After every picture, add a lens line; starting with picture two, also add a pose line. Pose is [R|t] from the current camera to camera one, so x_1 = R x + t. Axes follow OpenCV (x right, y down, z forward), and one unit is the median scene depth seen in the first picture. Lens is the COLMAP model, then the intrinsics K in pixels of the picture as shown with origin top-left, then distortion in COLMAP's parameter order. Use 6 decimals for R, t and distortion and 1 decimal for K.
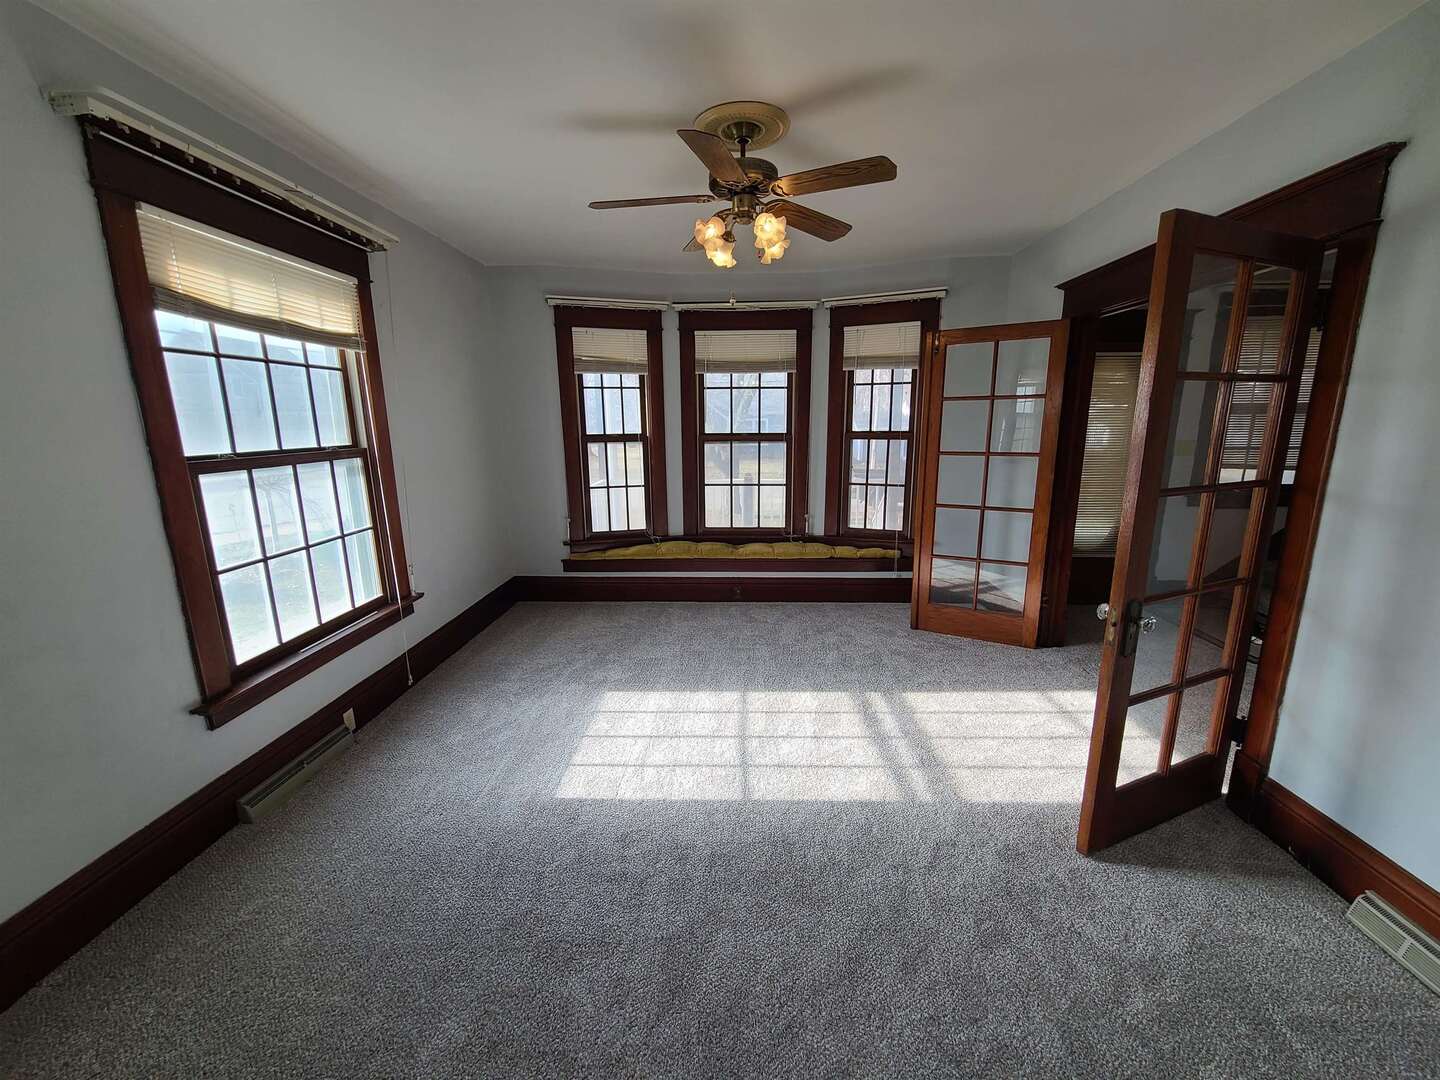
lens RADIAL K [[582.1, 0, 718.1], [0, 582.1, 546.3], [0, 0, 1]] dist [0.000777, -0.000025]
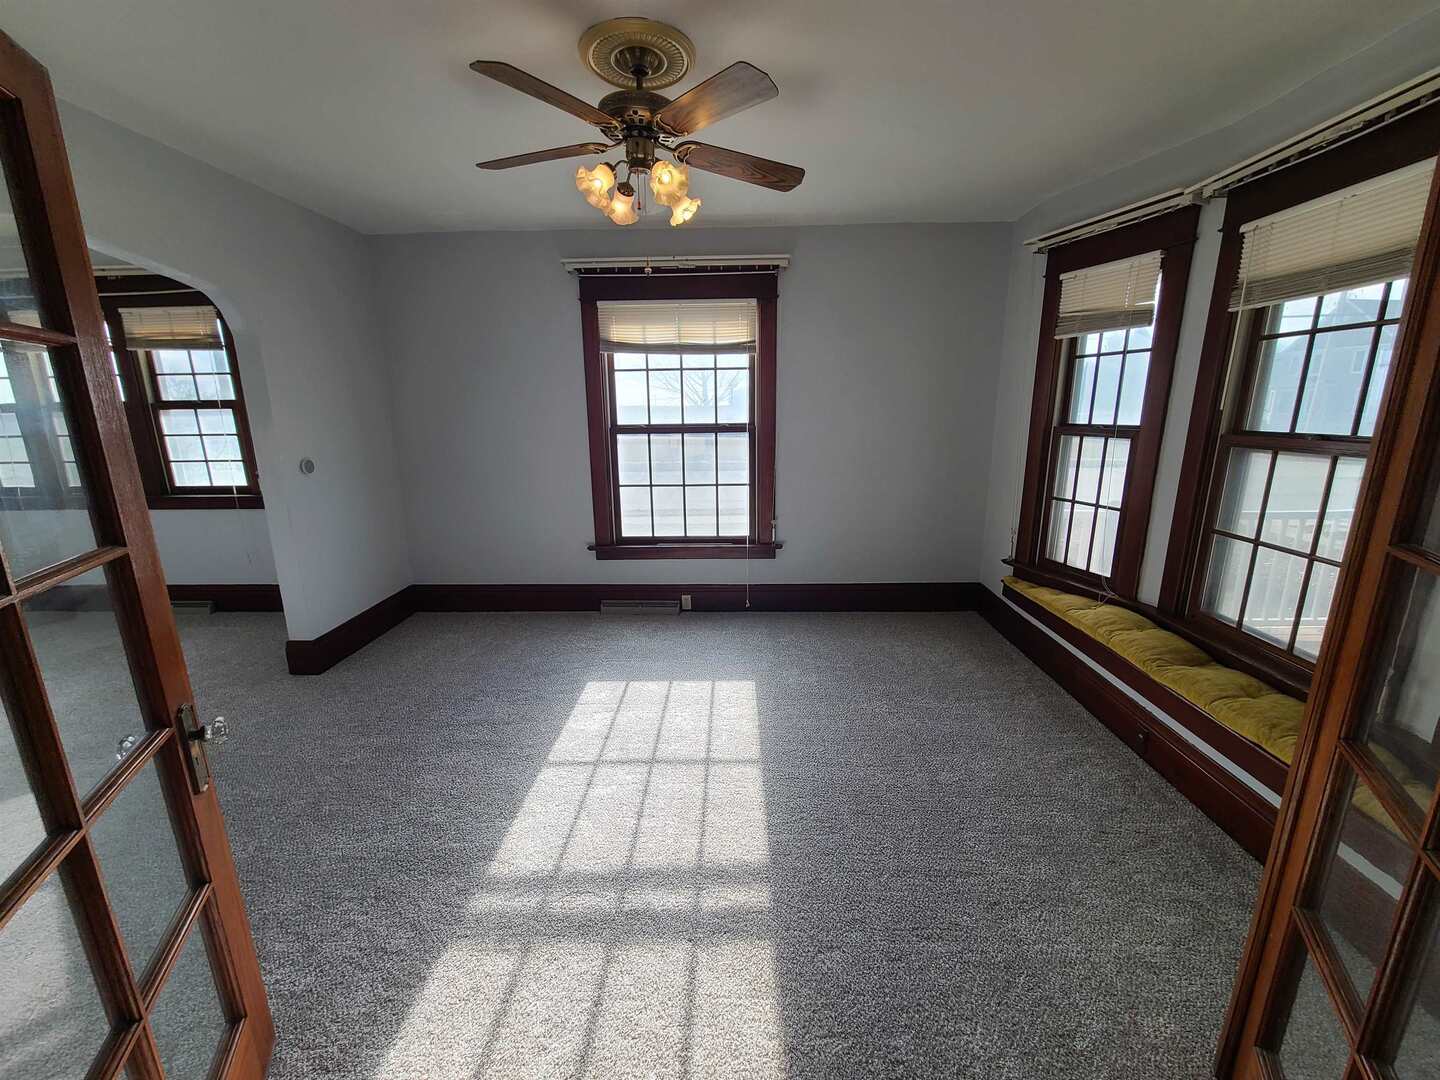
lens RADIAL K [[567.7, 0, 721.7], [0, 567.7, 544.6], [0, 0, 1]] dist [-0.004886, -0.000282]
pose [[0.025963, 0.234885, -0.971676, 0.756570], [-0.203285, 0.952935, 0.224923, -0.193227], [0.978775, 0.191688, 0.072489, 0.904116]]
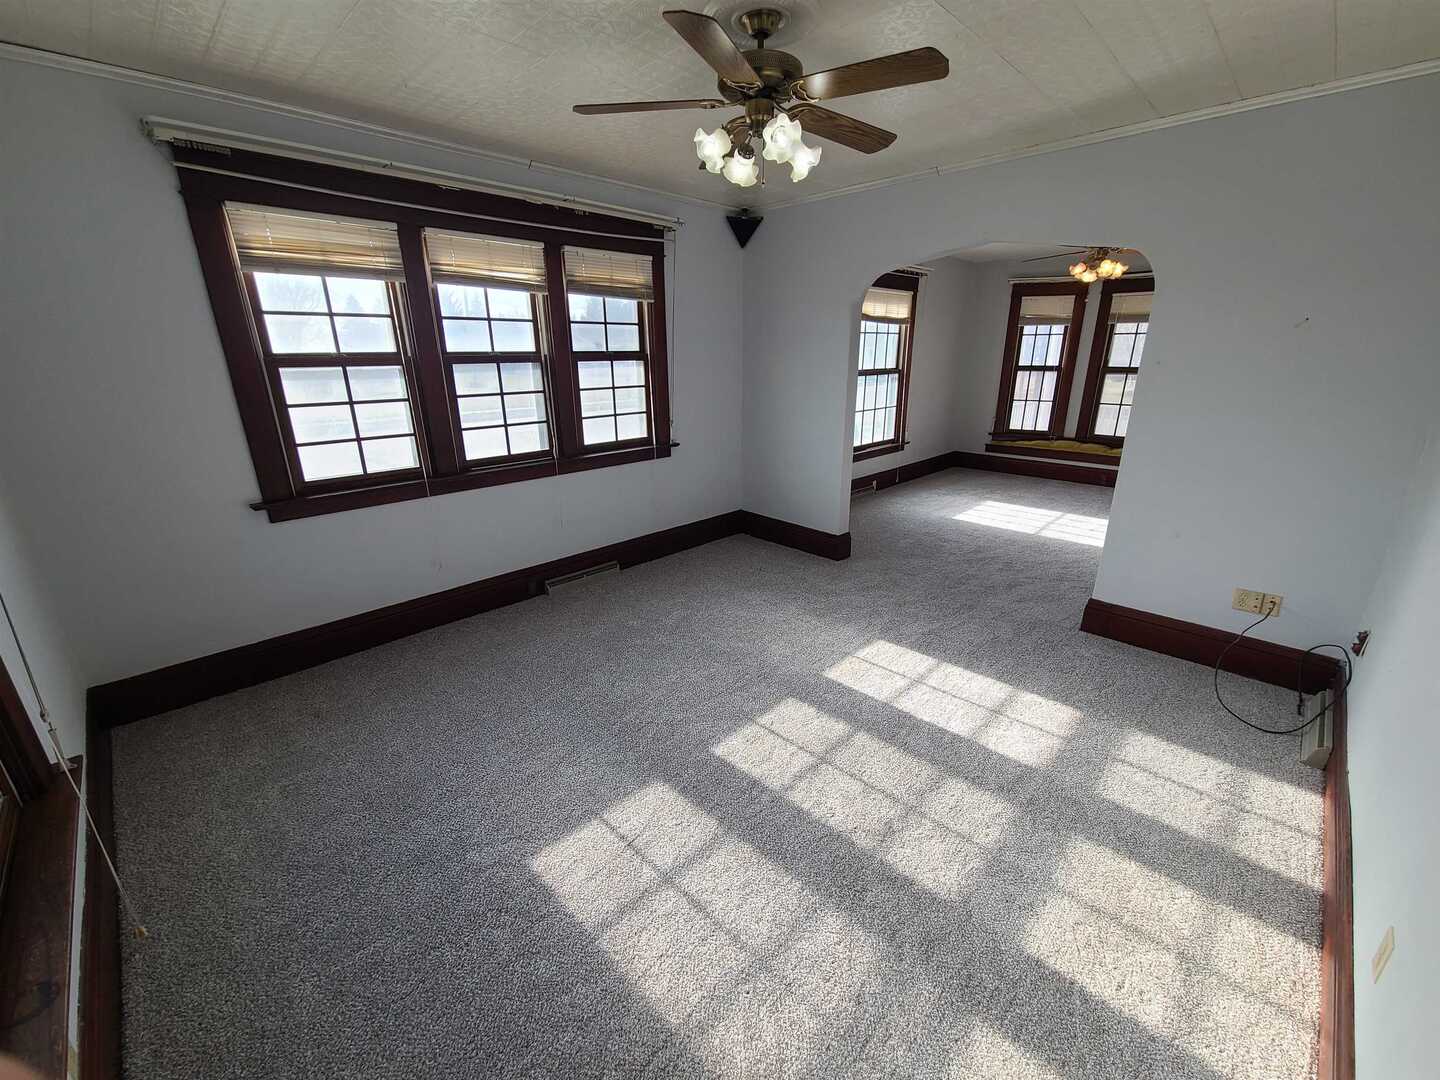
lens RADIAL K [[588.7, 0, 728.6], [0, 588.7, 547.6], [0, 0, 1]] dist [0.001200, -0.003474]
pose [[0.746227, 0.218959, -0.628651, 0.479426], [-0.144595, 0.975125, 0.167997, 0.216754], [0.649798, -0.034464, 0.759326, -1.189067]]
